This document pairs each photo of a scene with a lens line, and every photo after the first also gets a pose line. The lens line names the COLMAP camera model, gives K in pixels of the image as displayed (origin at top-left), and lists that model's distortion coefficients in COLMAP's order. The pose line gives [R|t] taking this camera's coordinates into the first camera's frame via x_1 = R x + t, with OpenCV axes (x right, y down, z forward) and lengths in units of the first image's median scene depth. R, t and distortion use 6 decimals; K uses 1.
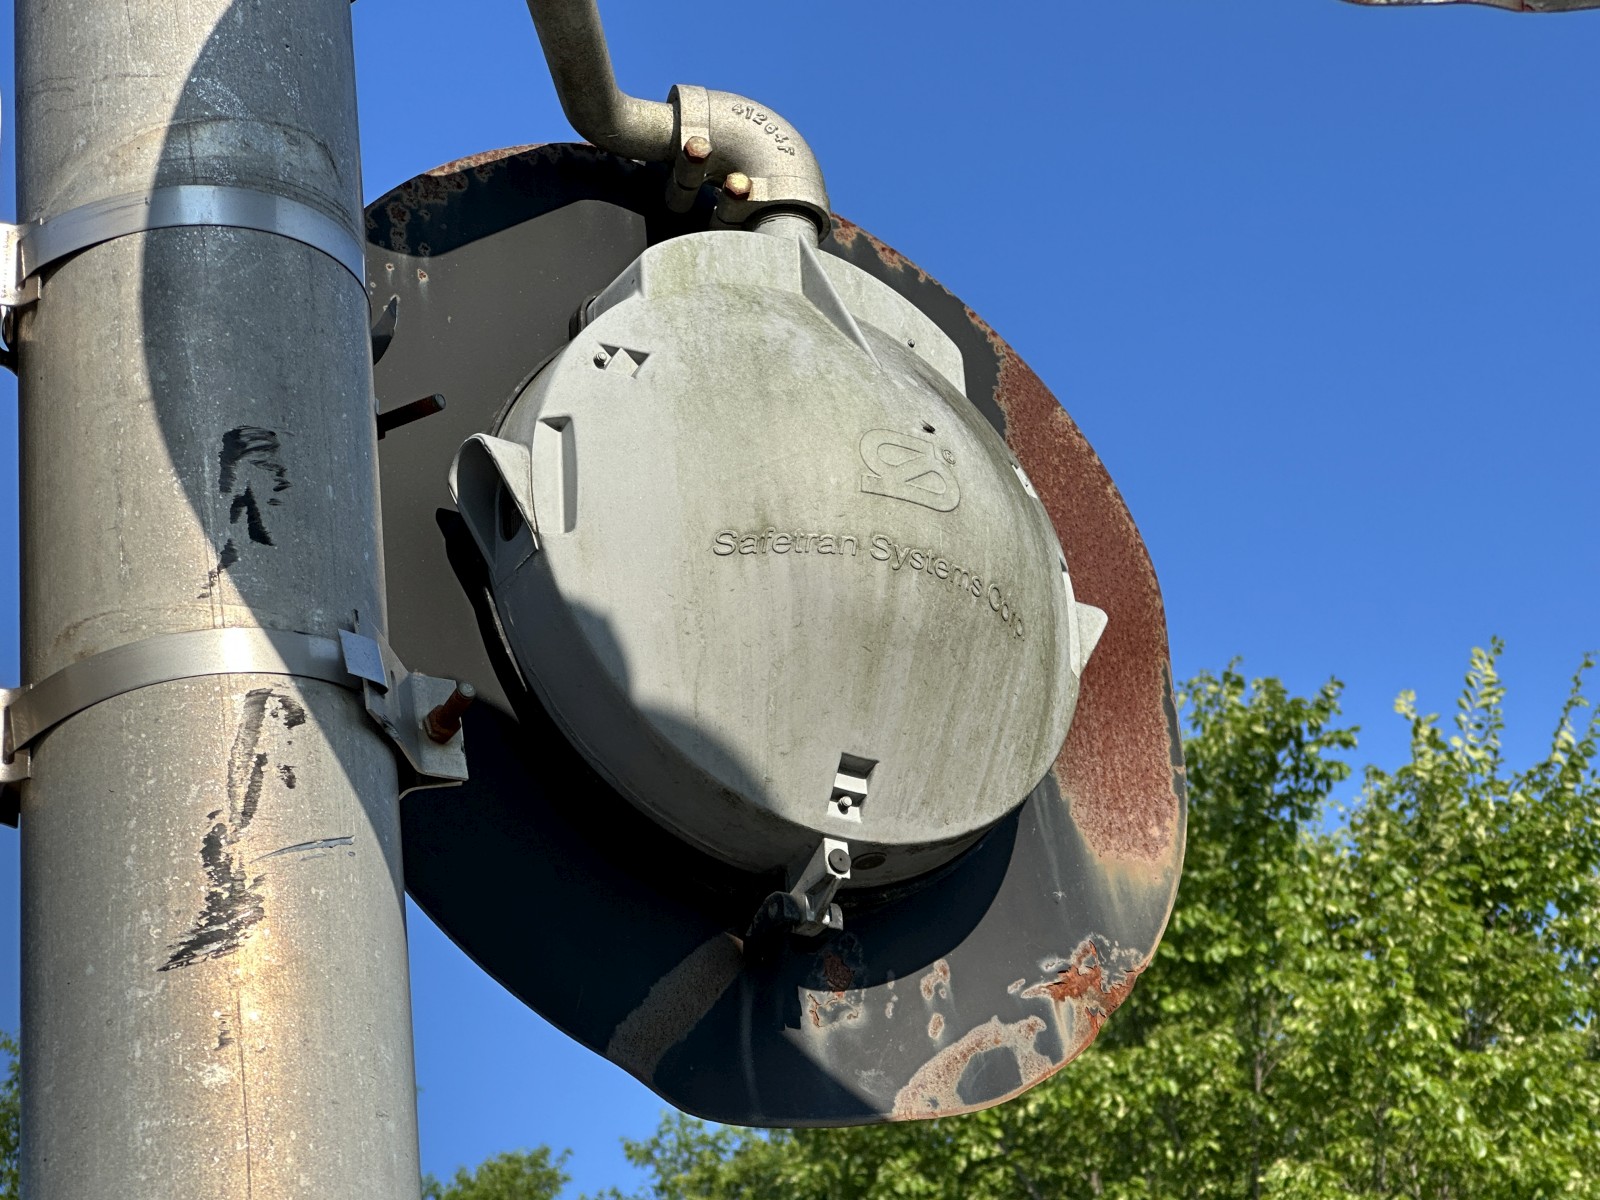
lens RADIAL K [[3969.0, 0, 798.2], [0, 3969.0, 634.3], [0, 0, 1]] dist [-0.148274, 6.265931]
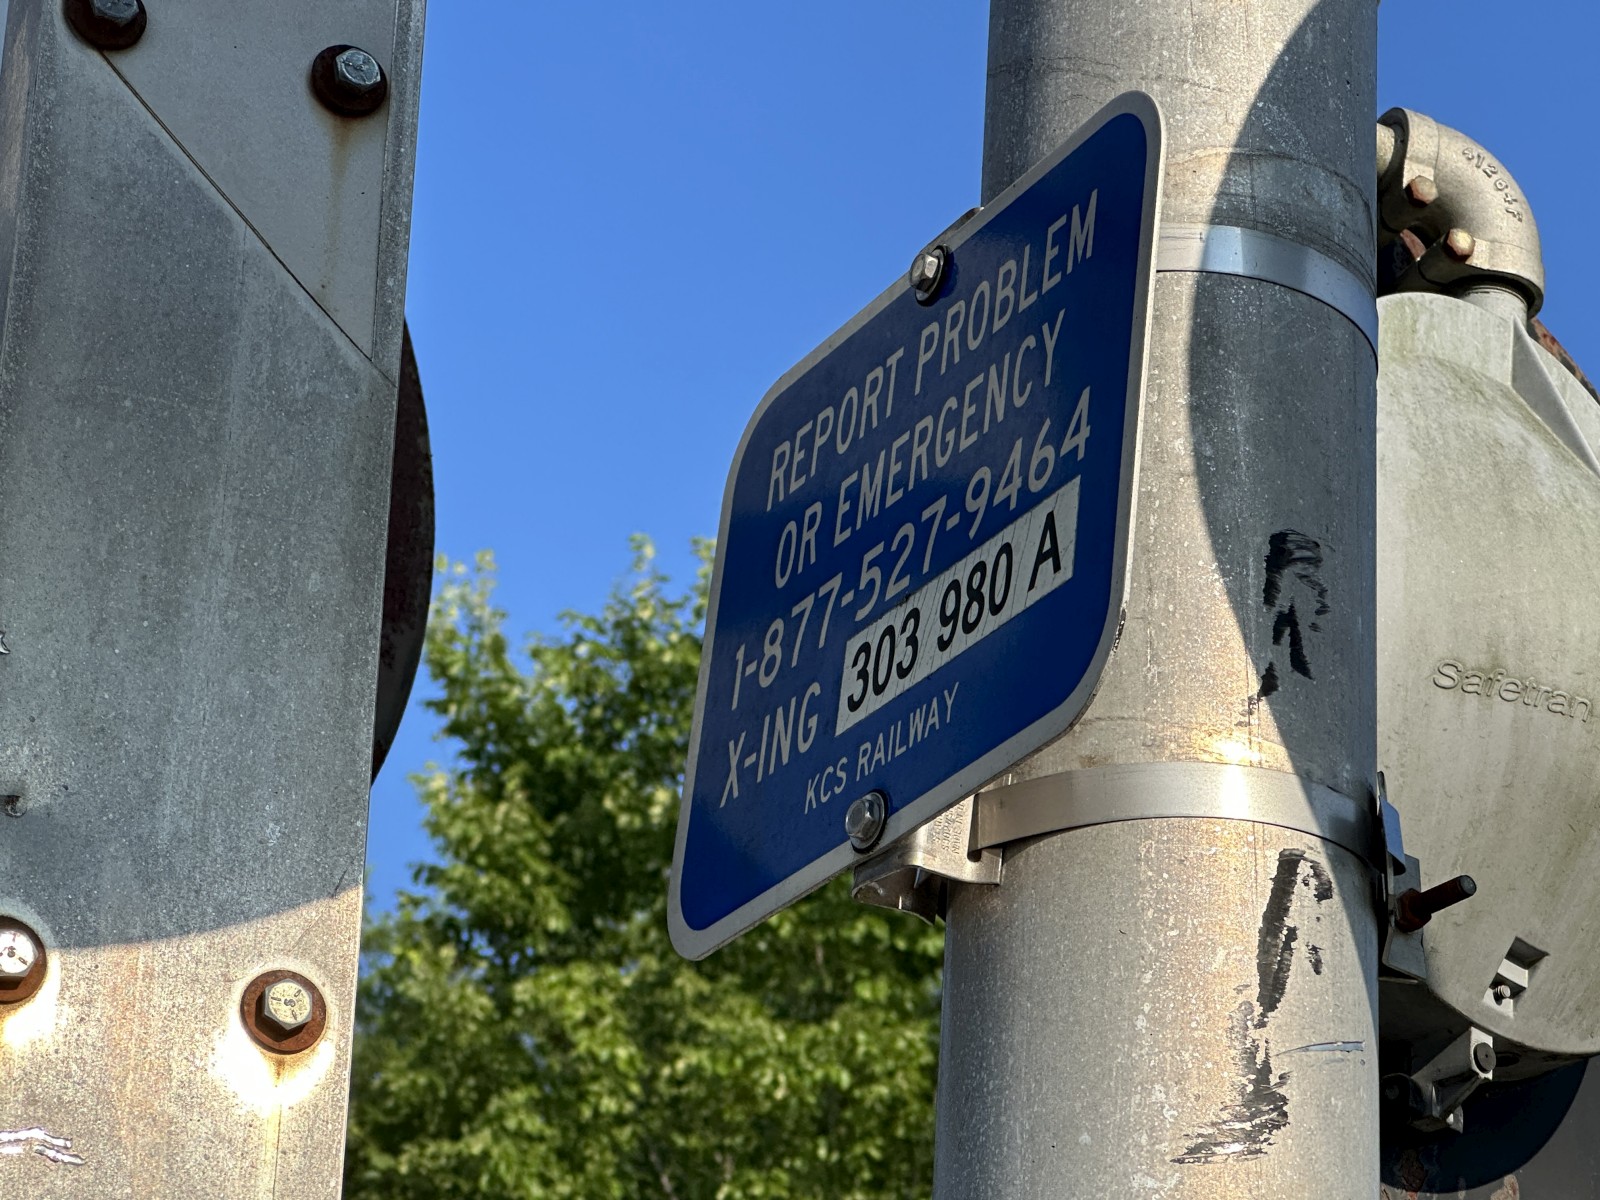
lens RADIAL K [[4567.9, 0, 800.0], [0, 4567.9, 600.0], [0, 0, 1]] dist [-0.395179, 14.038176]
pose [[0.966944, 0.228046, 0.114082, -0.274549], [-0.231479, 0.972680, 0.017628, -0.023705], [-0.106945, -0.043453, 0.993315, 0.021263]]
